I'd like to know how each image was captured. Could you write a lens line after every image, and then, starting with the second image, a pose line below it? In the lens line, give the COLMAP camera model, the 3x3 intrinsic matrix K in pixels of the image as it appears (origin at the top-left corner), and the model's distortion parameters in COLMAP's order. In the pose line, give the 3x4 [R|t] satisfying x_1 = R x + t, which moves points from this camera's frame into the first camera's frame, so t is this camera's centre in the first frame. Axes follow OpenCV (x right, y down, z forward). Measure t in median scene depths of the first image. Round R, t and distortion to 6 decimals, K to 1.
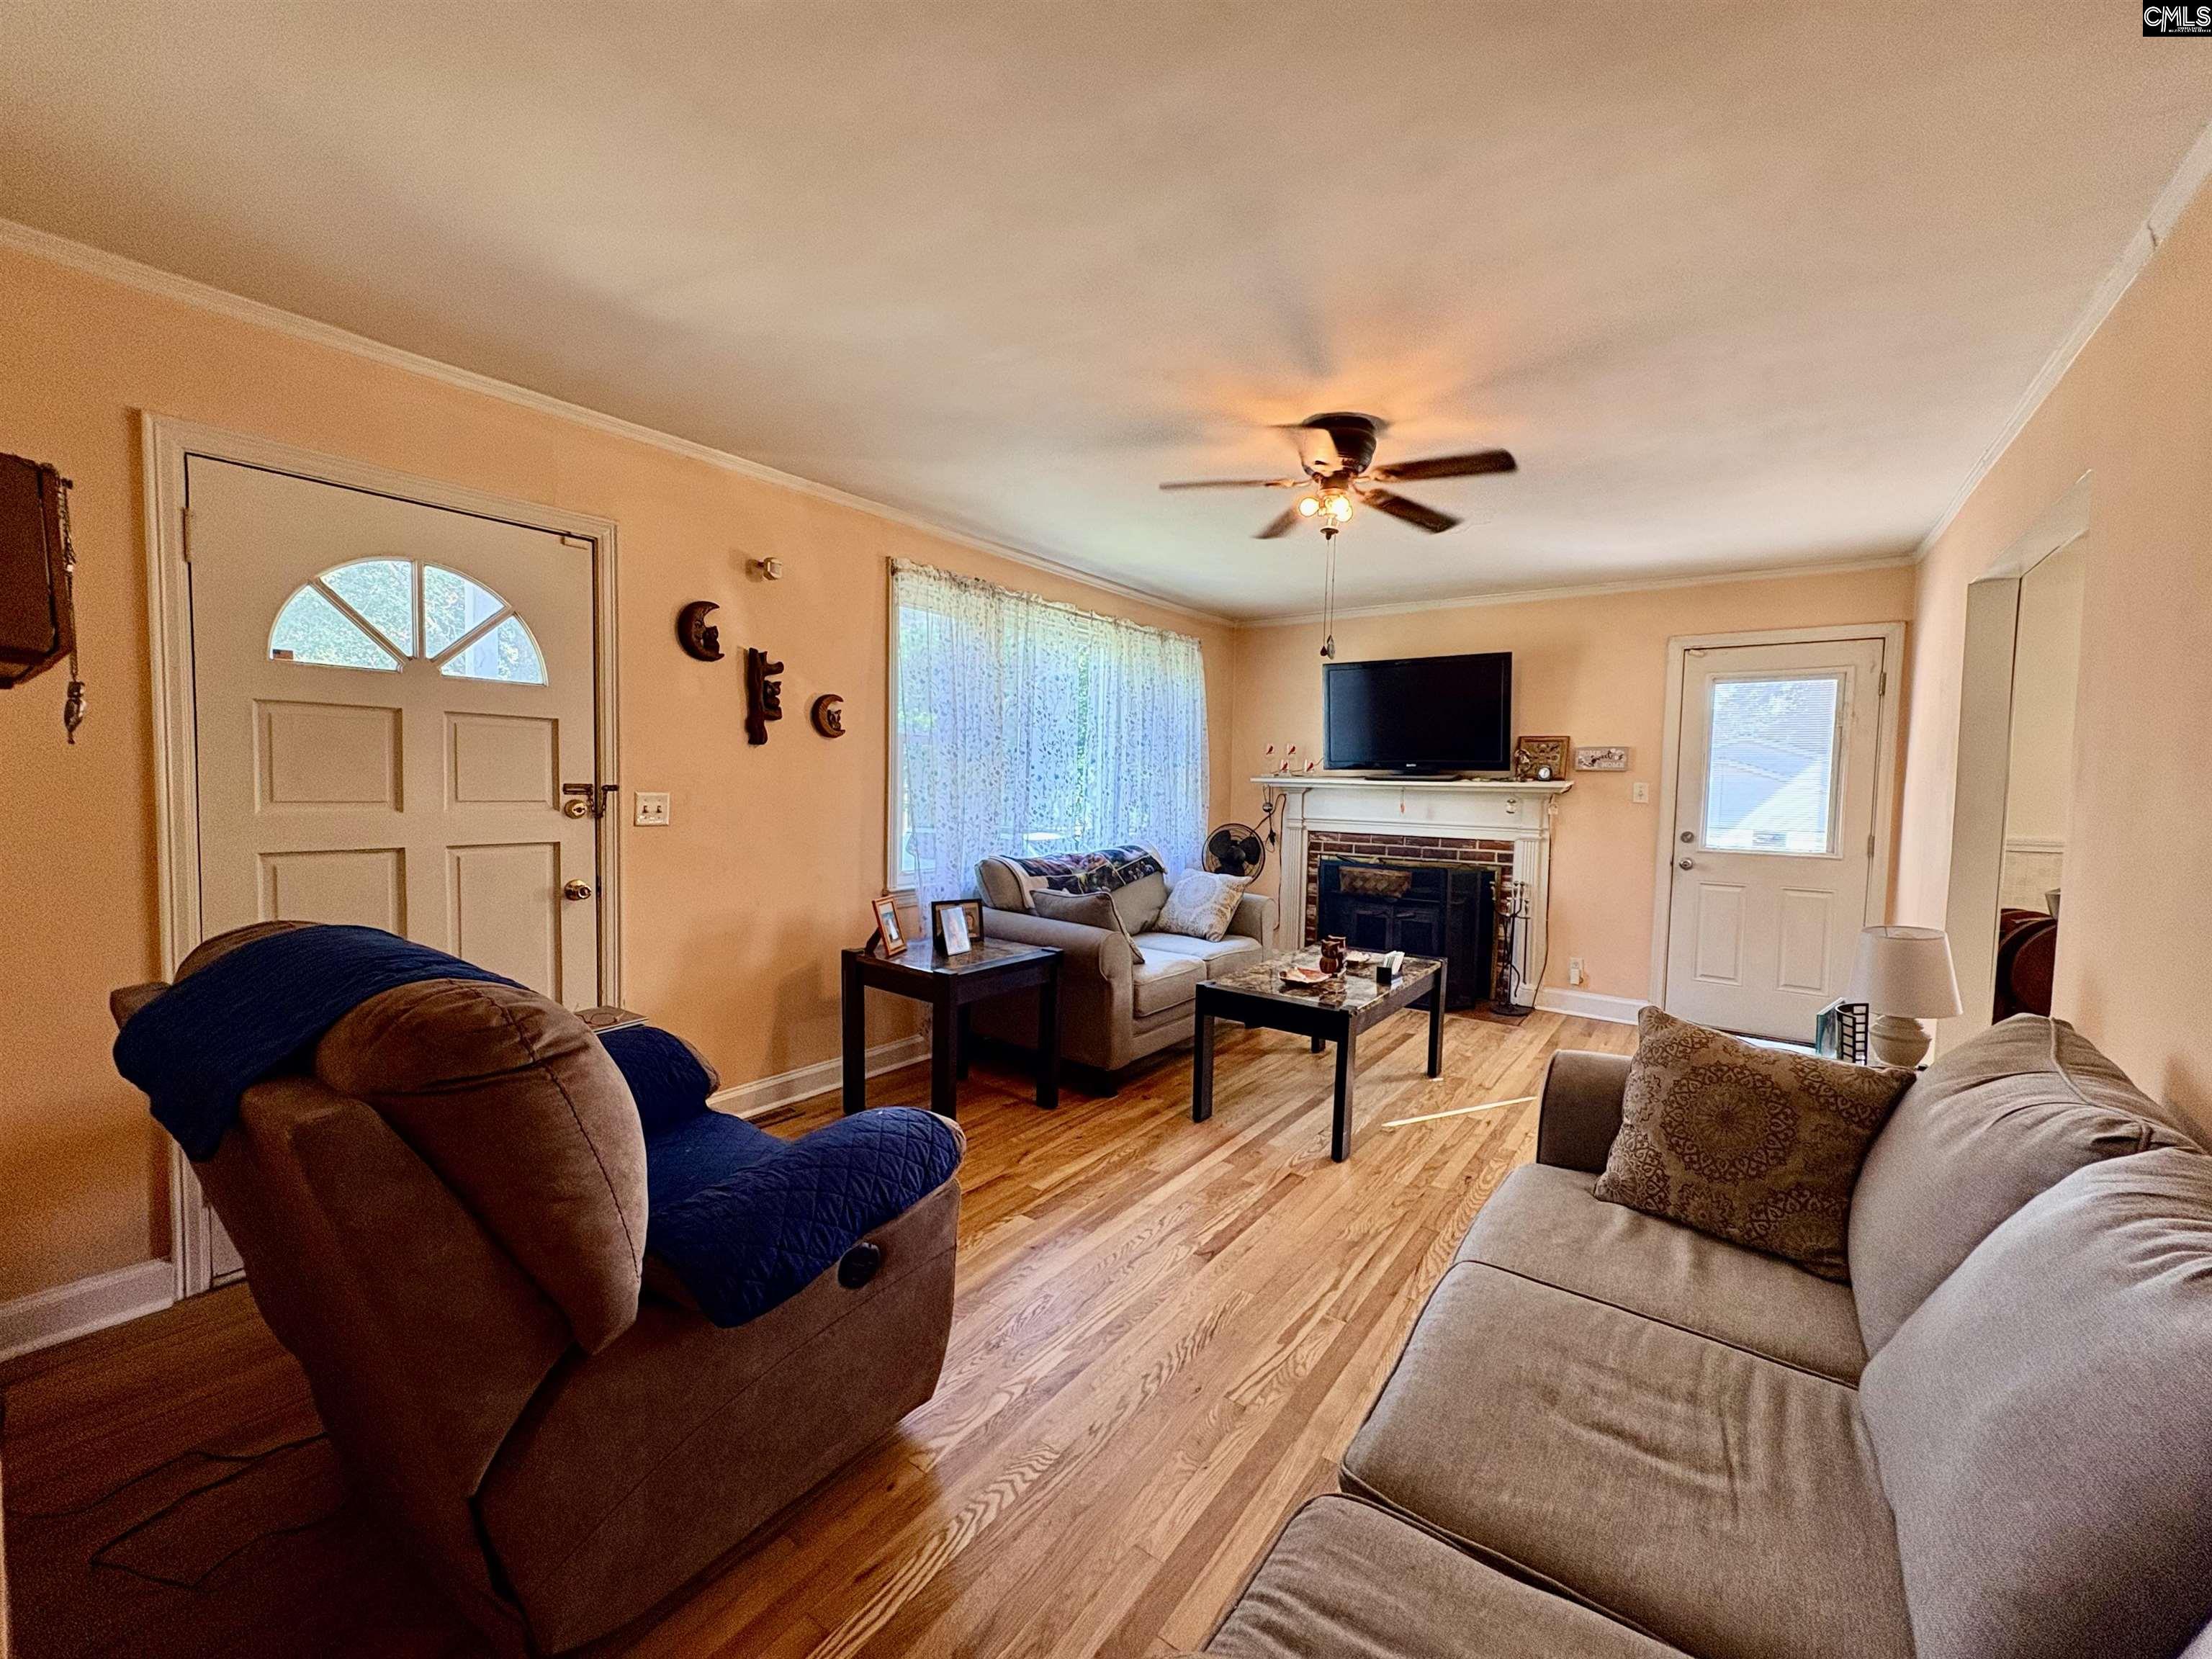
lens RADIAL K [[887.2, 0, 1115.5], [0, 887.2, 822.0], [0, 0, 1]] dist [-0.027570, 0.013002]
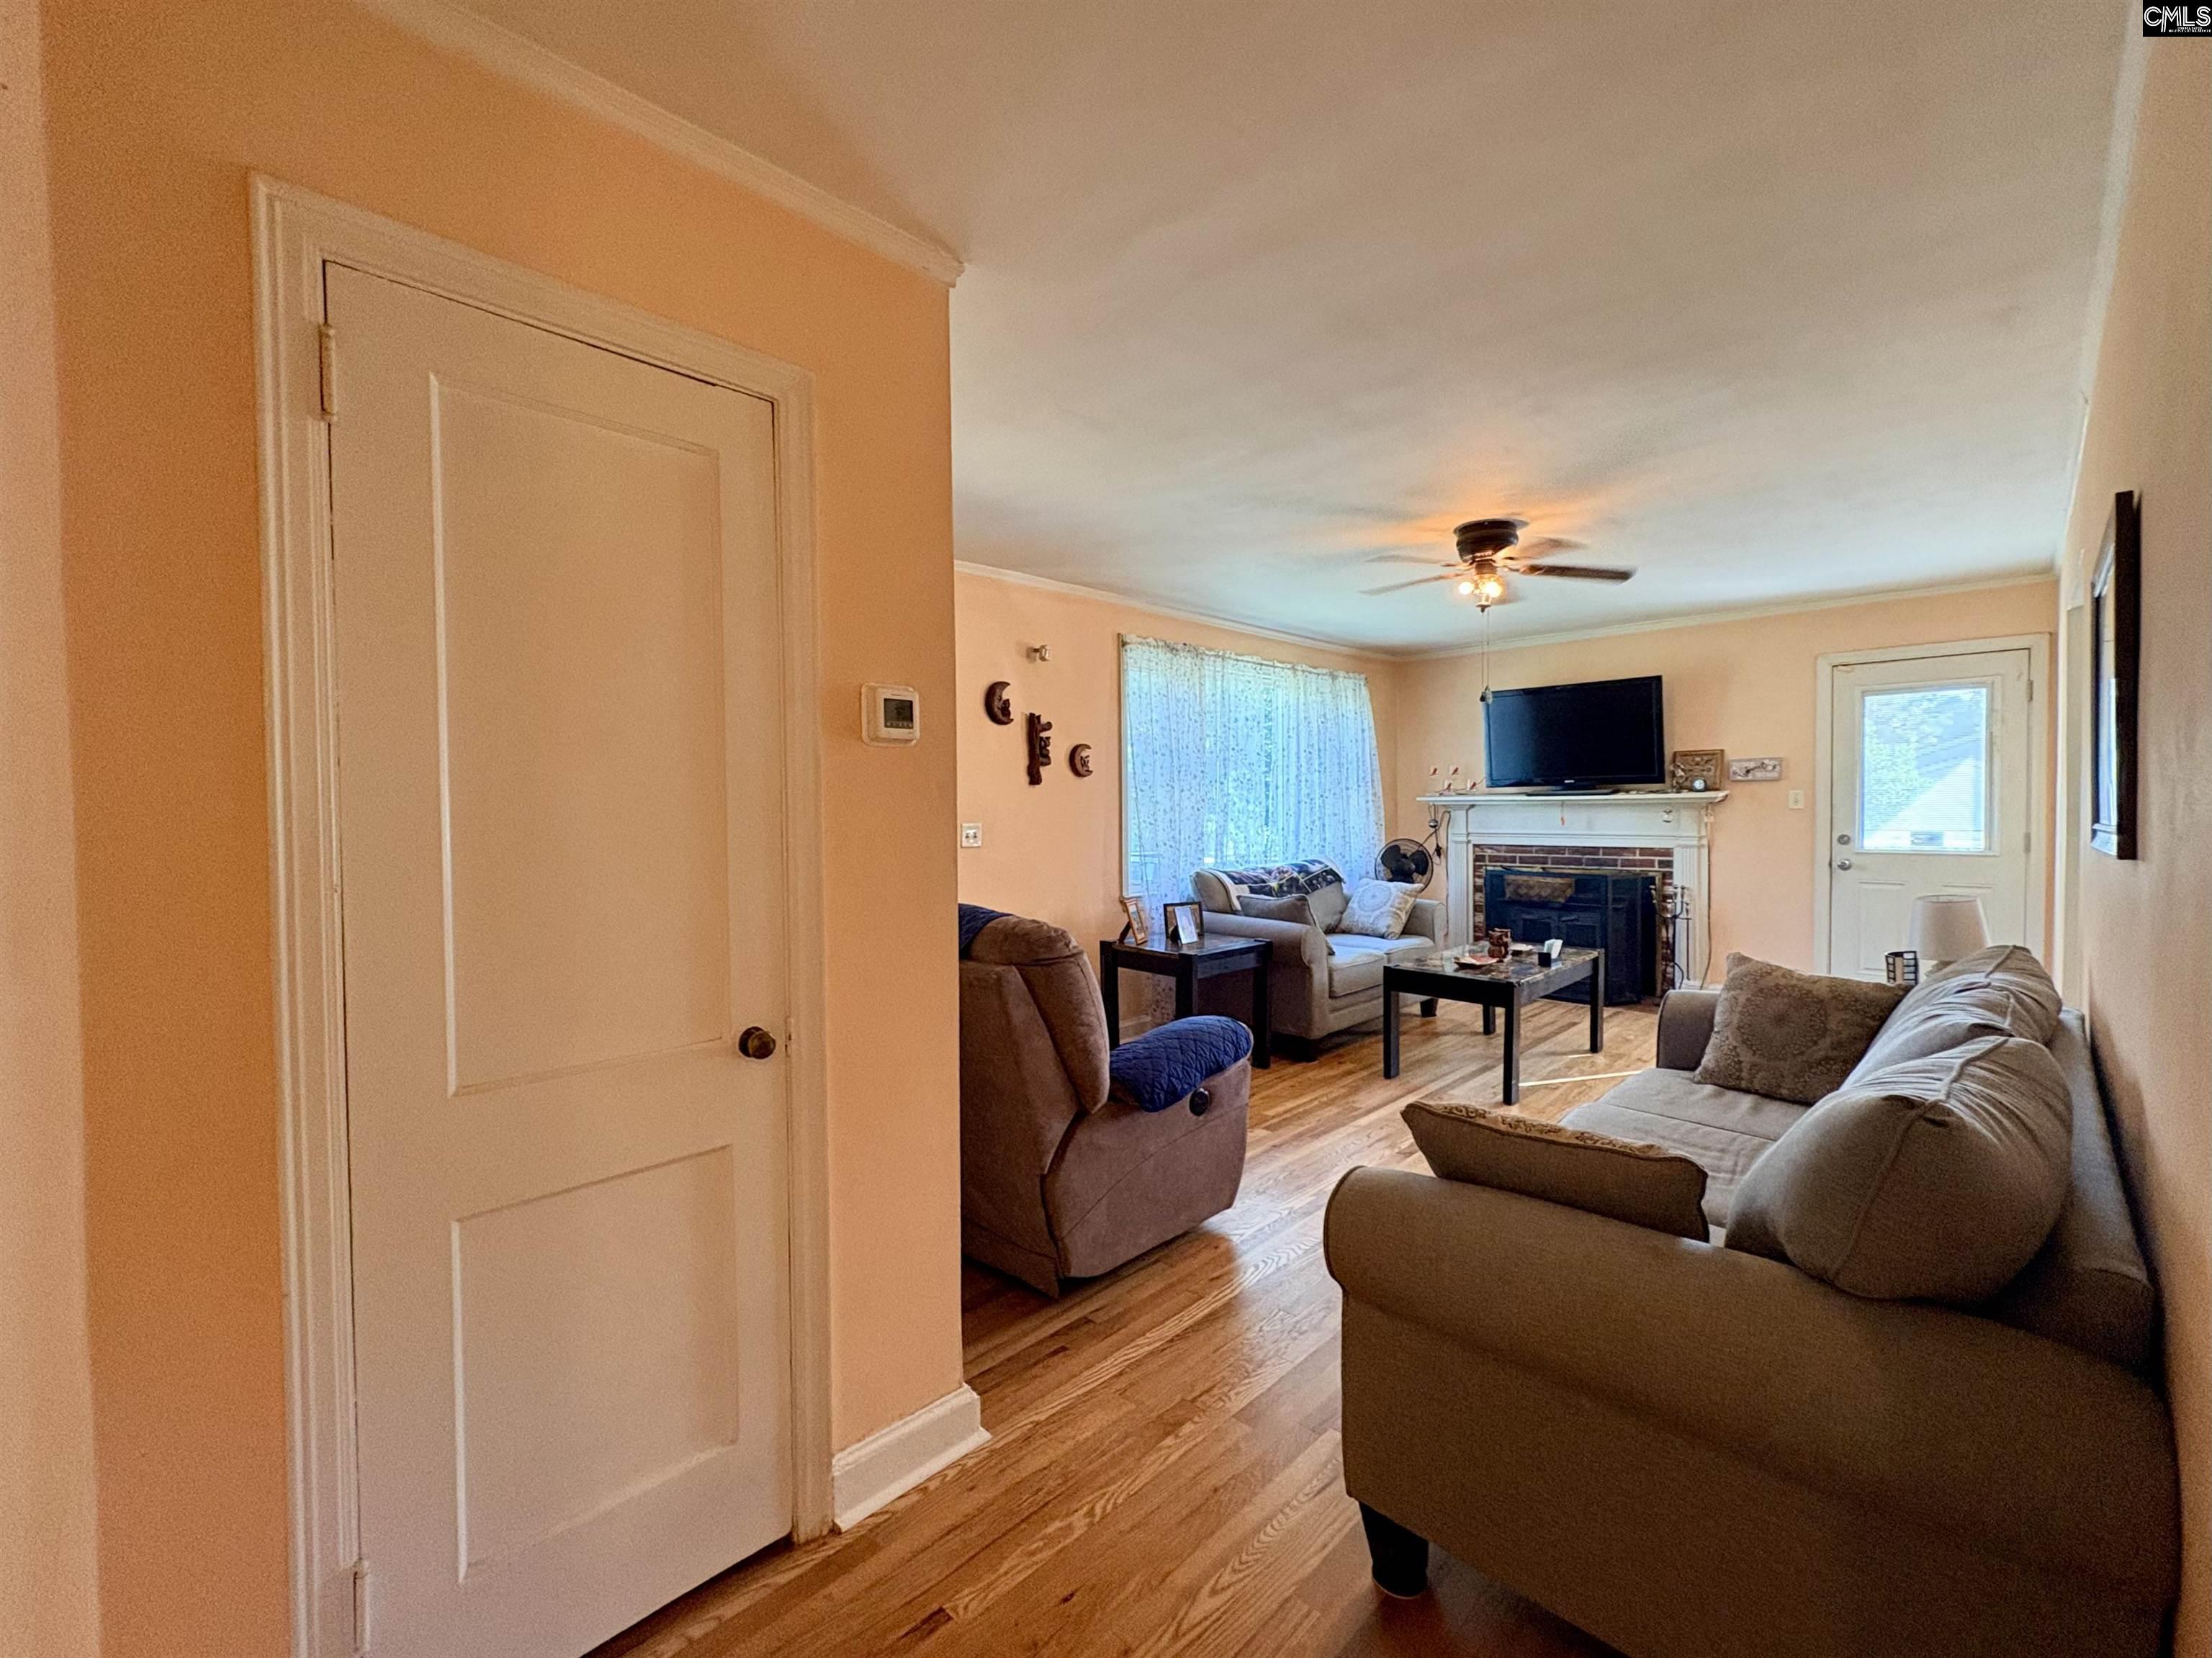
lens RADIAL K [[887.1, 0, 1115.5], [0, 887.1, 821.5], [0, 0, 1]] dist [-0.027570, 0.013002]
pose [[0.985528, -0.027808, -0.167215, -0.053162], [0.022869, 0.999245, -0.031394, 0.009574], [0.167962, 0.027115, 0.985421, -0.231689]]
